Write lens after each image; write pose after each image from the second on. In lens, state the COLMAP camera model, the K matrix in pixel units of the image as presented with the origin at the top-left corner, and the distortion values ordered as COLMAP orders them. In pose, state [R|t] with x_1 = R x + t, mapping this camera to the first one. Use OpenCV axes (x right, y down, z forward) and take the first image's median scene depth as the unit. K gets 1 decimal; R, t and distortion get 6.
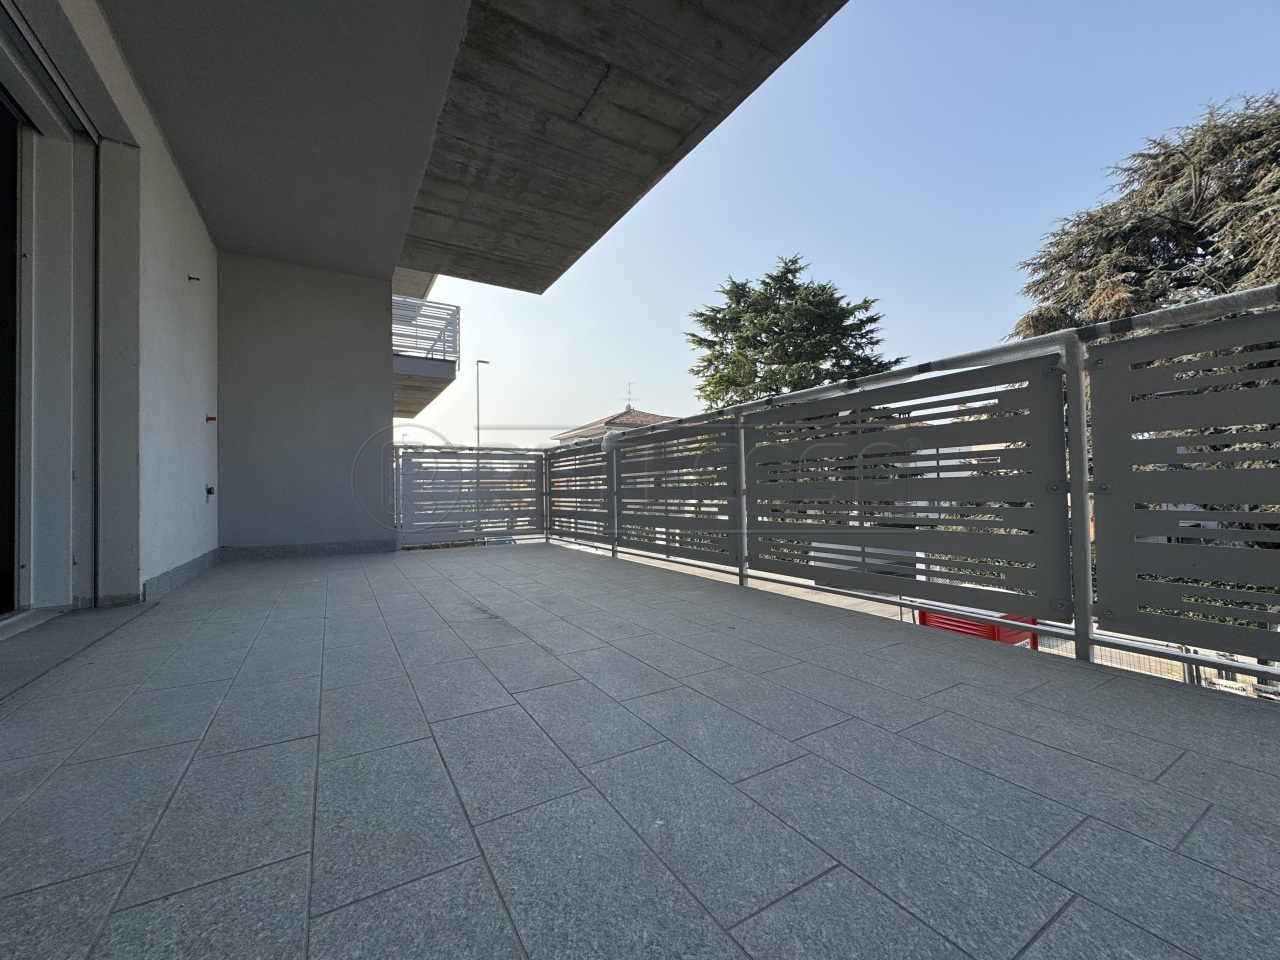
lens RADIAL K [[508.8, 0, 636.7], [0, 508.8, 481.1], [0, 0, 1]] dist [-0.000885, 0.001186]
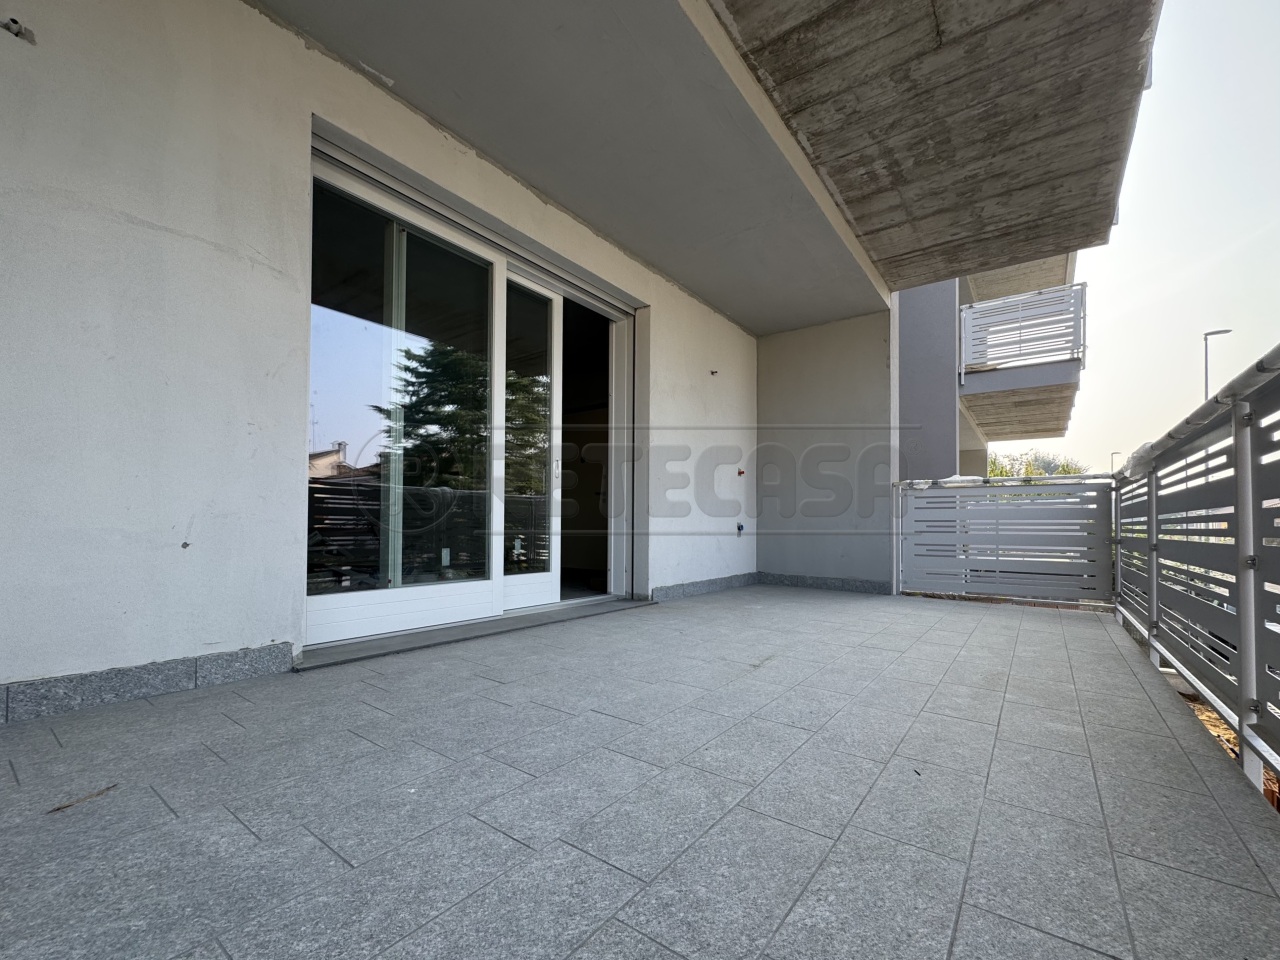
lens RADIAL K [[541.2, 0, 625.2], [0, 541.2, 519.3], [0, 0, 1]] dist [-0.004764, 0.000292]
pose [[0.367889, 0.008330, -0.929832, 0.547100], [0.001145, 0.999955, 0.009411, -0.026049], [0.929869, -0.004527, 0.367863, 0.339945]]
